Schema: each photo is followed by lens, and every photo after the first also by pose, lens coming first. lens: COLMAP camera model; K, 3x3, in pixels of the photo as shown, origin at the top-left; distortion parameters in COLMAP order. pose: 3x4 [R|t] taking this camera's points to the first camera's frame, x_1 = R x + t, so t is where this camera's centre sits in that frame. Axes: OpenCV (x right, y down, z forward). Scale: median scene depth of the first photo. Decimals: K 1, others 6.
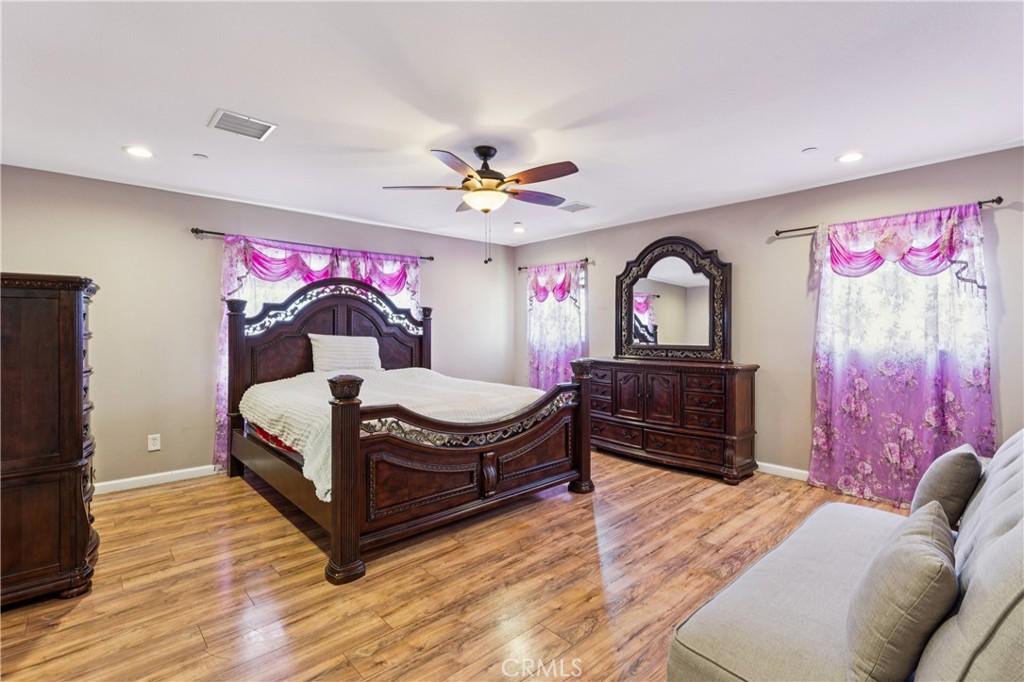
lens RADIAL K [[471.3, 0, 511.2], [0, 471.3, 334.2], [0, 0, 1]] dist [-0.000270, 0.000000]
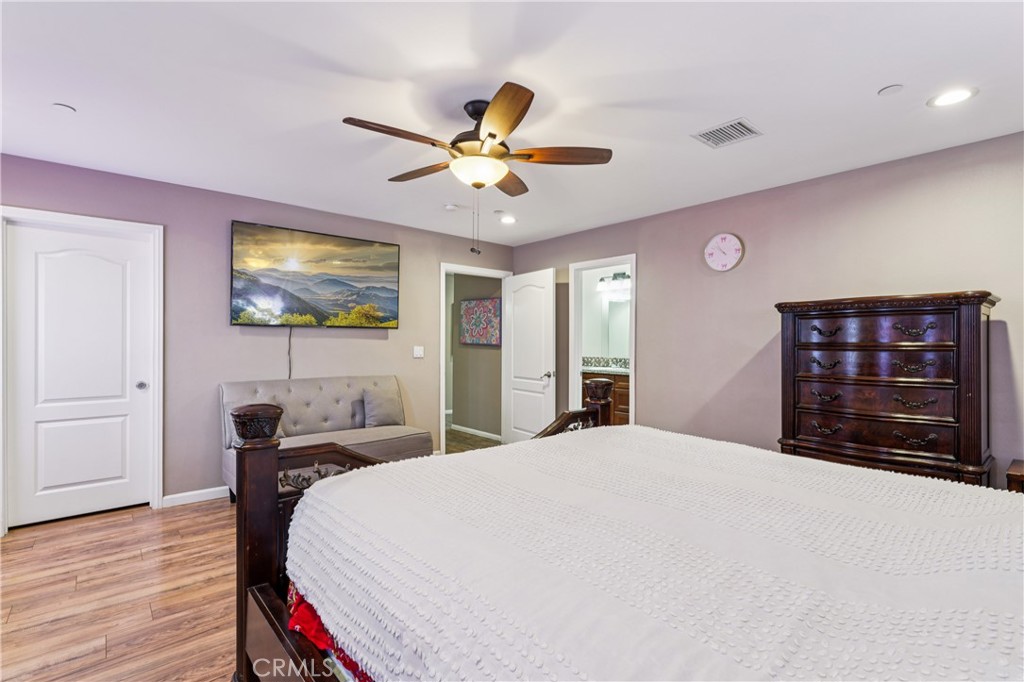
lens RADIAL K [[470.7, 0, 512.0], [0, 470.7, 341.0], [0, 0, 1]] dist [0.001388, 0.000227]
pose [[-0.999772, -0.002618, 0.021192, -0.086181], [-0.002495, 0.999980, 0.005826, -0.009182], [-0.021206, 0.005772, -0.999758, 1.210265]]
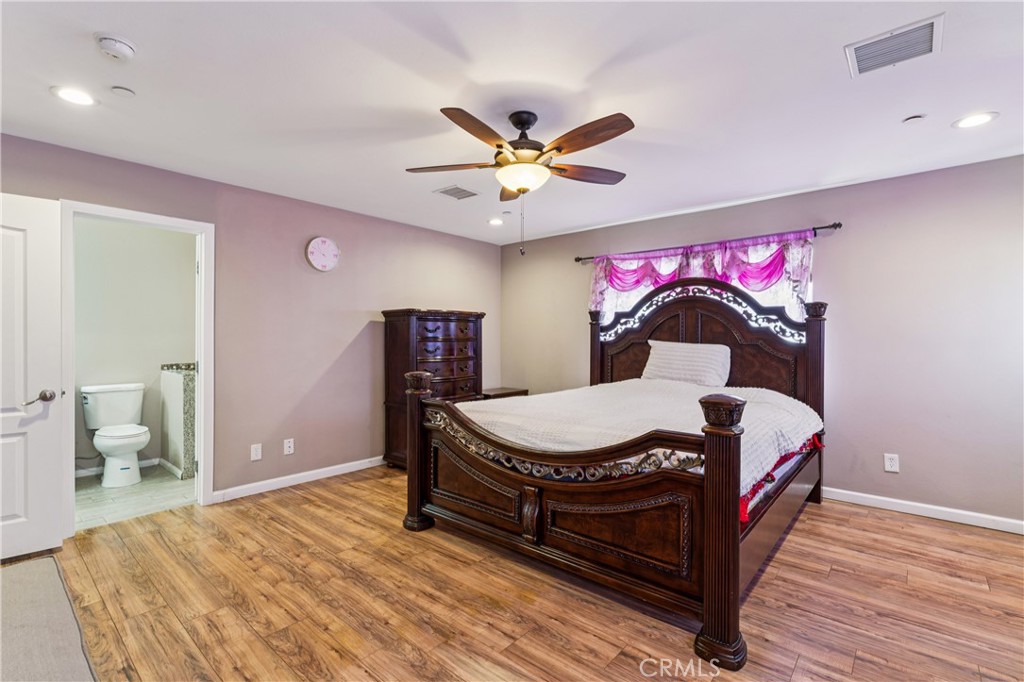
lens RADIAL K [[466.1, 0, 512.0], [0, 466.1, 341.0], [0, 0, 1]] dist [0.001126, 0.000270]
pose [[0.118902, 0.009646, -0.992859, 0.520660], [-0.010171, 0.999912, 0.008497, -0.004570], [0.992854, 0.009088, 0.118990, 0.608024]]
